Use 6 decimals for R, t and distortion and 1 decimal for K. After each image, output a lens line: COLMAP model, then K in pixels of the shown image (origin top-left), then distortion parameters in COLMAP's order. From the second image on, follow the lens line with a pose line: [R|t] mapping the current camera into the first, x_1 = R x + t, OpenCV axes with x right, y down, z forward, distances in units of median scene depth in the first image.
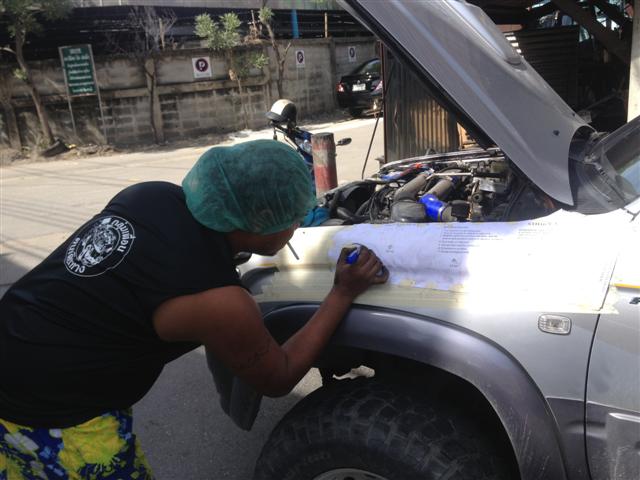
lens RADIAL K [[601.7, 0, 320.0], [0, 601.7, 240.0], [0, 0, 1]] dist [0.096442, -0.201403]
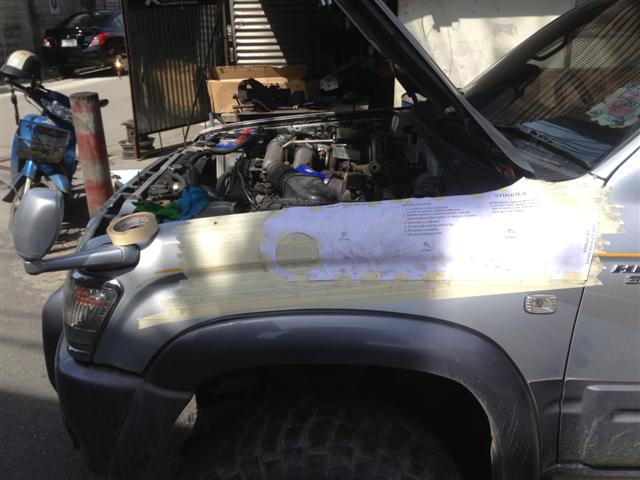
lens RADIAL K [[601.7, 0, 320.0], [0, 601.7, 240.0], [0, 0, 1]] dist [0.096442, -0.201403]
pose [[0.892452, -0.094424, 0.441151, -0.260225], [0.069395, 0.994946, 0.072572, -0.039772], [-0.445774, -0.034153, 0.894494, 0.280862]]
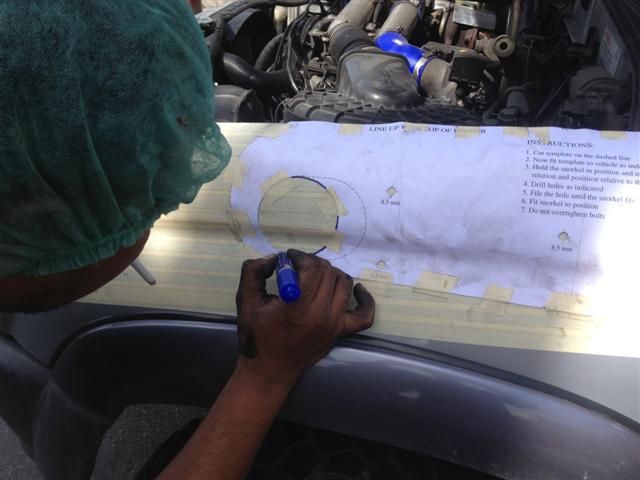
lens RADIAL K [[601.7, 0, 320.0], [0, 601.7, 240.0], [0, 0, 1]] dist [0.096442, -0.201403]
pose [[0.974090, -0.051942, 0.220114, -0.018822], [-0.012714, 0.959153, 0.282602, -0.067061], [-0.225802, -0.278078, 0.933641, 0.606938]]
